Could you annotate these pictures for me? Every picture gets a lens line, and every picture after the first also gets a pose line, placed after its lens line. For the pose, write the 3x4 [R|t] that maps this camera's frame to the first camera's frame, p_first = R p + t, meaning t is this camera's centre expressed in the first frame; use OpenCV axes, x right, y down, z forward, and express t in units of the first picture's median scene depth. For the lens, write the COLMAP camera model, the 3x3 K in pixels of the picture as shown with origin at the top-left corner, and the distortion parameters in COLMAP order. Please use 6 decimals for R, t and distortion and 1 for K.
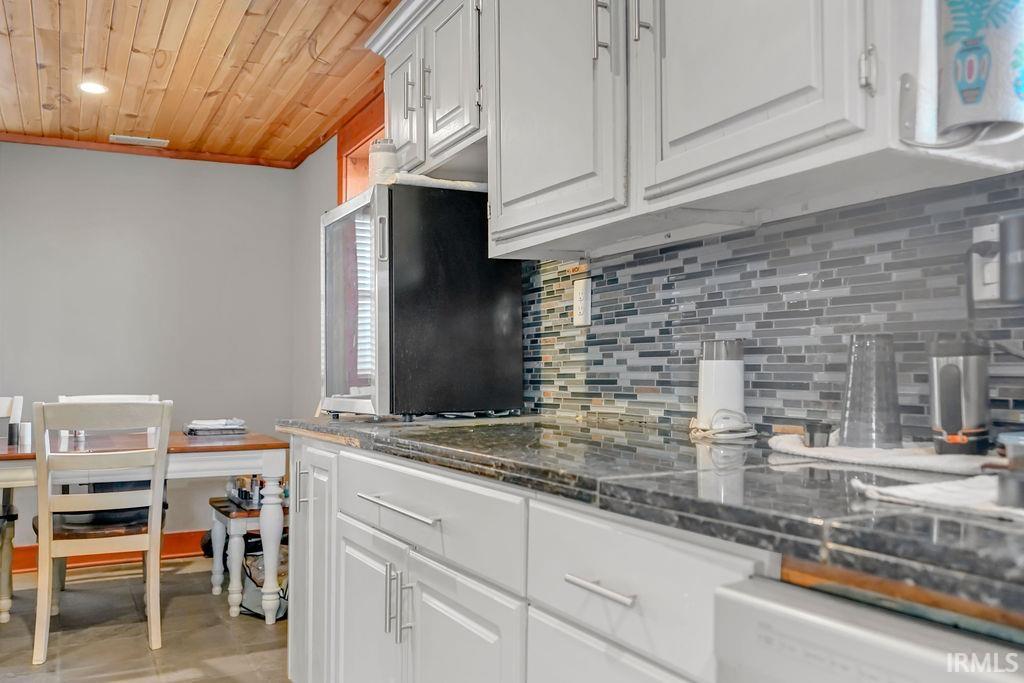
lens RADIAL K [[857.5, 0, 509.0], [0, 857.5, 374.4], [0, 0, 1]] dist [-0.001167, -0.000566]
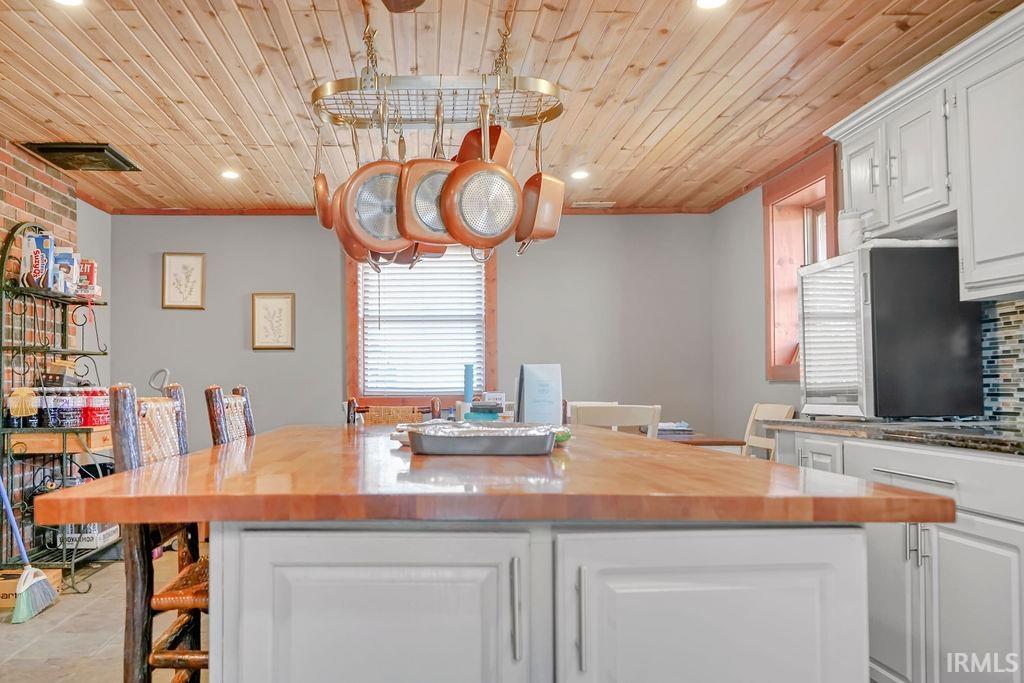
lens RADIAL K [[760.6, 0, 511.8], [0, 760.6, 356.2], [0, 0, 1]] dist [-0.004302, -0.001747]
pose [[0.887744, -0.010763, -0.460212, -0.083757], [-0.007867, 0.999226, -0.038545, 0.001257], [0.460271, 0.037839, 0.886972, -0.307706]]
